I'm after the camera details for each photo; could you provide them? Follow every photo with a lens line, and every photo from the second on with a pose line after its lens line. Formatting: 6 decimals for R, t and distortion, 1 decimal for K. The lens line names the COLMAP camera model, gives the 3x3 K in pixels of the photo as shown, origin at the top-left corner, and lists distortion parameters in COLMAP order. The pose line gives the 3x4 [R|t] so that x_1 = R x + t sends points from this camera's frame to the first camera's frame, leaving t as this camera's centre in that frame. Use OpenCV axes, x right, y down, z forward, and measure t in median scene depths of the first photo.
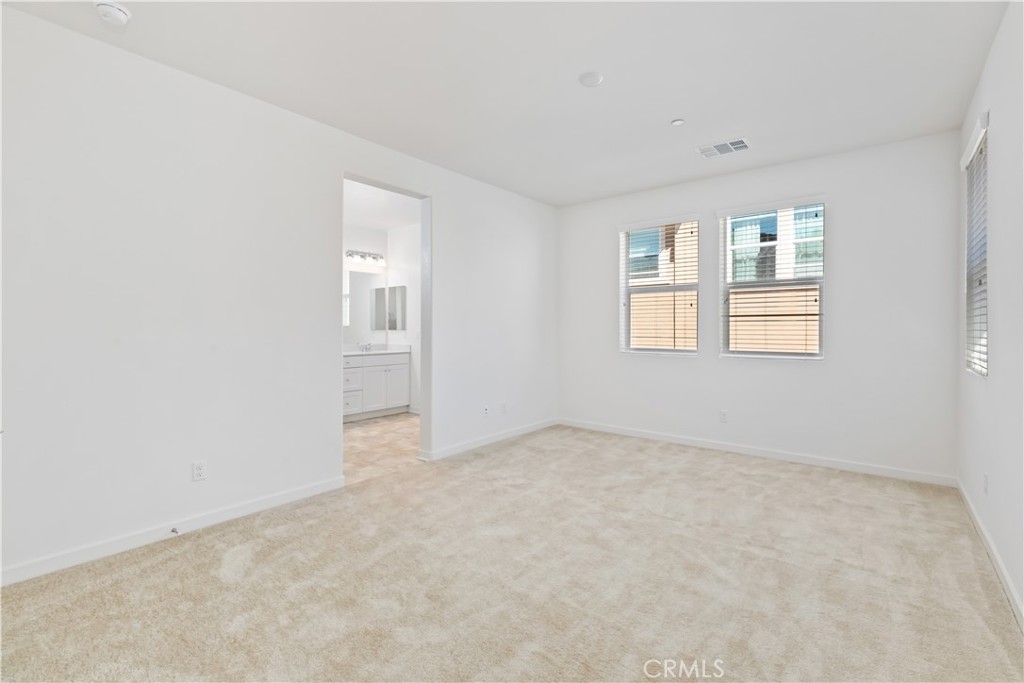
lens RADIAL K [[459.2, 0, 505.7], [0, 459.2, 332.1], [0, 0, 1]] dist [0.002645, 0.000452]
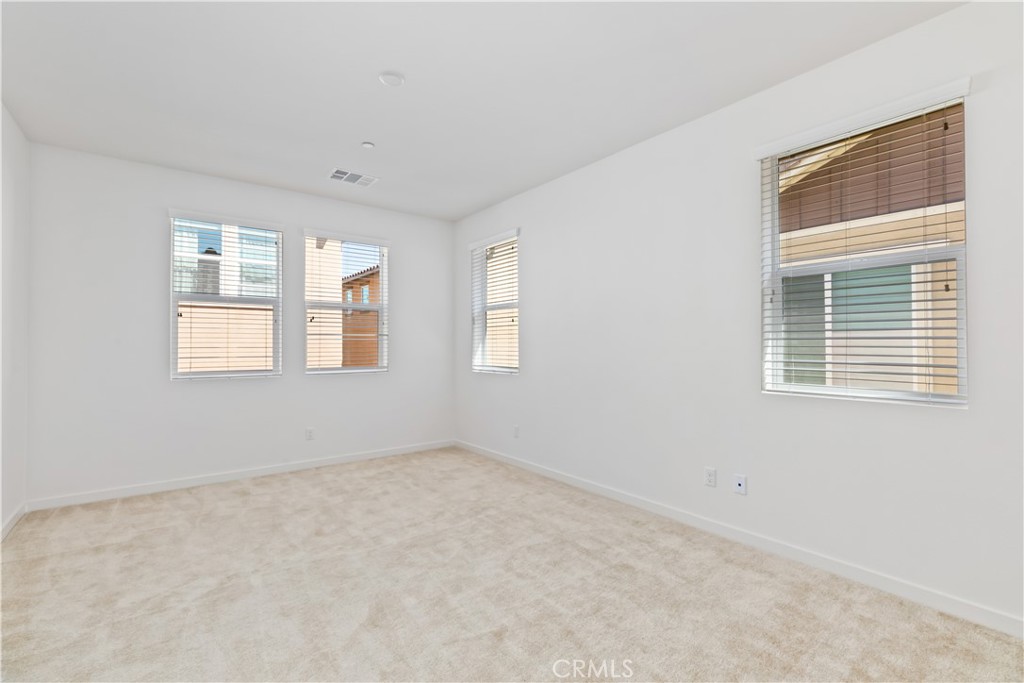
lens RADIAL K [[459.2, 0, 507.7], [0, 459.2, 344.4], [0, 0, 1]] dist [0.002645, 0.000452]
pose [[0.226361, 0.000046, 0.974043, -0.484843], [0.009275, 0.999955, -0.002203, -0.007624], [-0.973999, 0.009532, 0.226351, 0.414901]]
